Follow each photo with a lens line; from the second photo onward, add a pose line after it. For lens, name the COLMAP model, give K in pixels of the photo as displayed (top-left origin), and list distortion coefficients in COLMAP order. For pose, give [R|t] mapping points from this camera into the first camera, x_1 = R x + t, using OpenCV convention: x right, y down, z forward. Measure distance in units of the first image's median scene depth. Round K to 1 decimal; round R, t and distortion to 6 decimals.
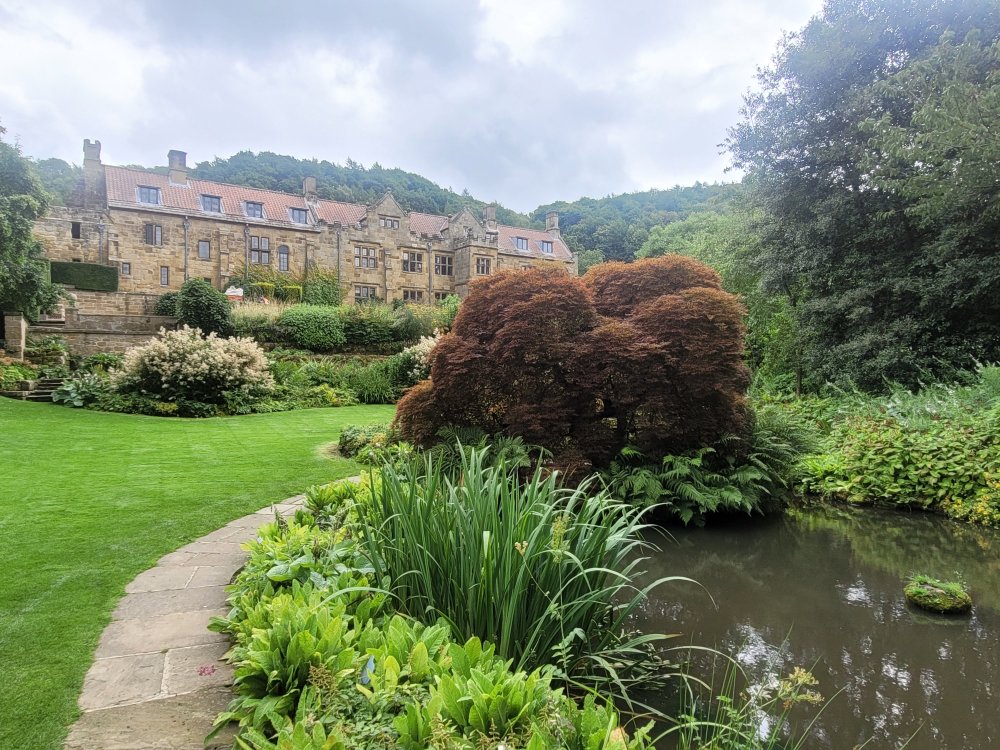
lens RADIAL K [[637.4, 0, 500.0], [0, 637.4, 375.0], [0, 0, 1]] dist [0.011778, -0.000623]
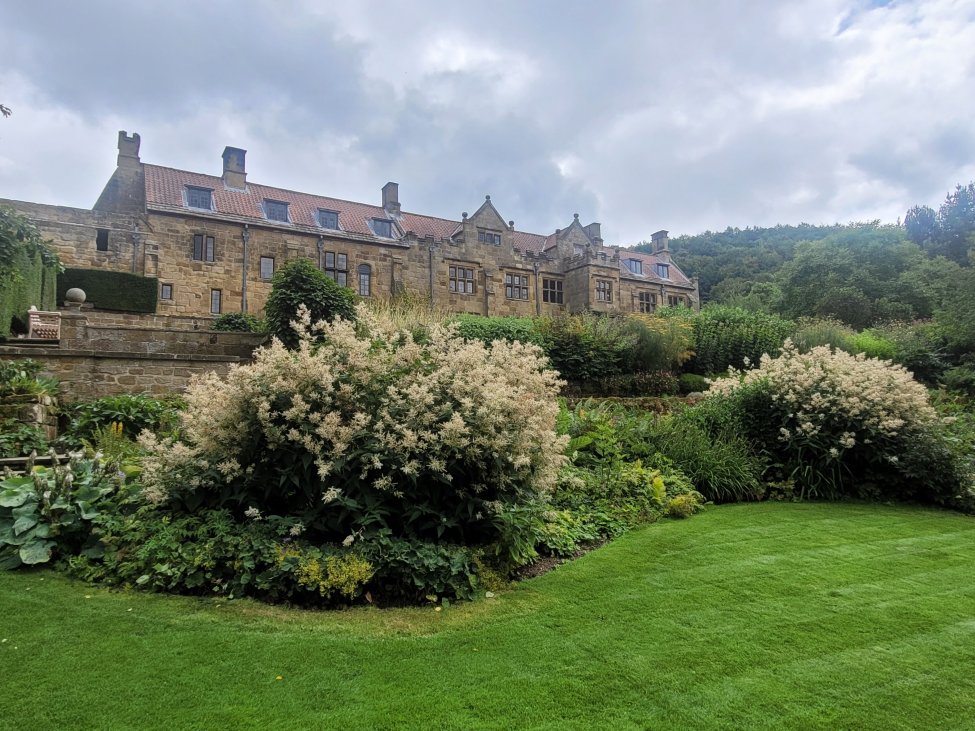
lens RADIAL K [[621.5, 0, 487.5], [0, 621.5, 365.5], [0, 0, 1]] dist [0.011778, -0.000623]
pose [[0.999121, -0.017343, -0.038176, -0.184497], [0.013552, 0.995151, -0.097419, -0.005201], [0.039680, 0.096816, 0.994511, 0.301081]]
